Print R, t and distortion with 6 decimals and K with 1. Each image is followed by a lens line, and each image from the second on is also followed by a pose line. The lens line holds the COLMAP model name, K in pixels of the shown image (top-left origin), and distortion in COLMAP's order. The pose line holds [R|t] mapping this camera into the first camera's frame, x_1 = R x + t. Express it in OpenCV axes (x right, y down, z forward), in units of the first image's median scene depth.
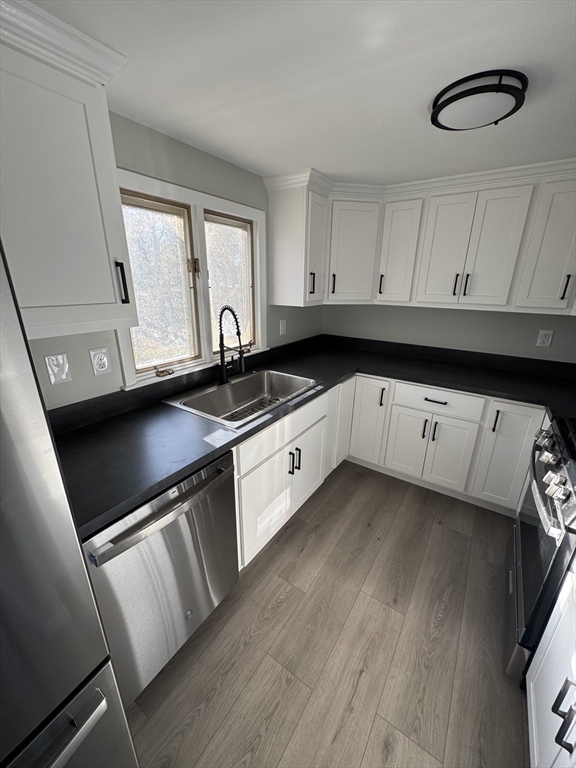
lens RADIAL K [[305.9, 0, 287.1], [0, 305.9, 385.7], [0, 0, 1]] dist [-0.002918, 0.000846]
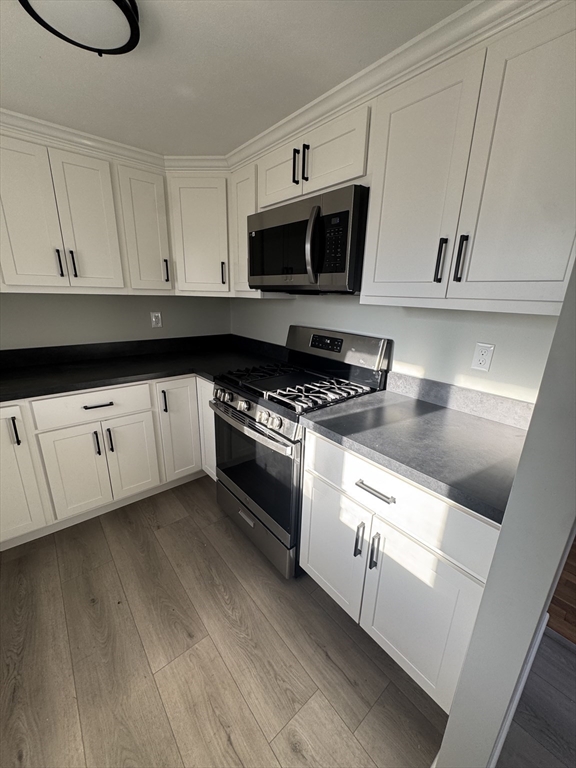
lens RADIAL K [[305.9, 0, 288.9], [0, 305.9, 384.9], [0, 0, 1]] dist [-0.002918, 0.000846]
pose [[0.271958, -0.284409, 0.919321, -0.129521], [0.289778, 0.935189, 0.203594, -0.023917], [-0.917642, 0.211030, 0.336747, 0.289949]]
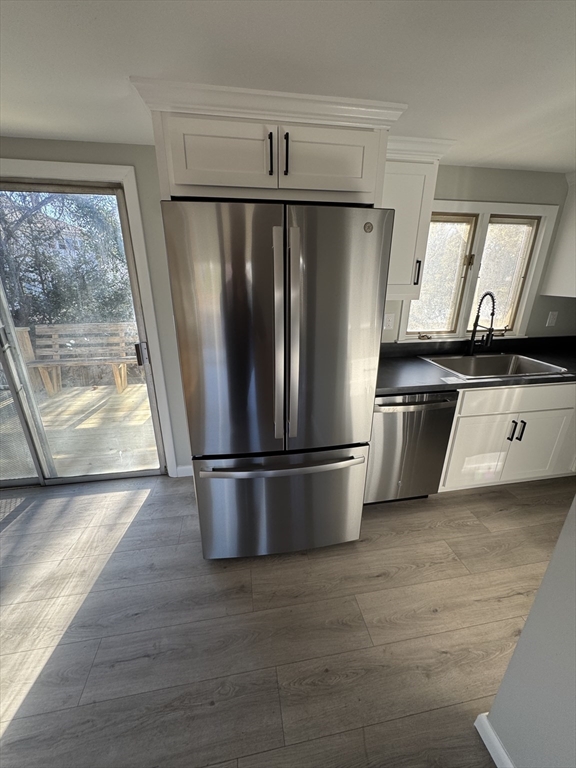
lens RADIAL K [[305.9, 0, 290.3], [0, 305.9, 386.6], [0, 0, 1]] dist [-0.002918, 0.000846]
pose [[0.700192, 0.239318, -0.672650, 0.161140], [-0.228226, 0.967740, 0.106736, 0.158920], [0.676494, 0.078780, 0.732222, -0.415632]]
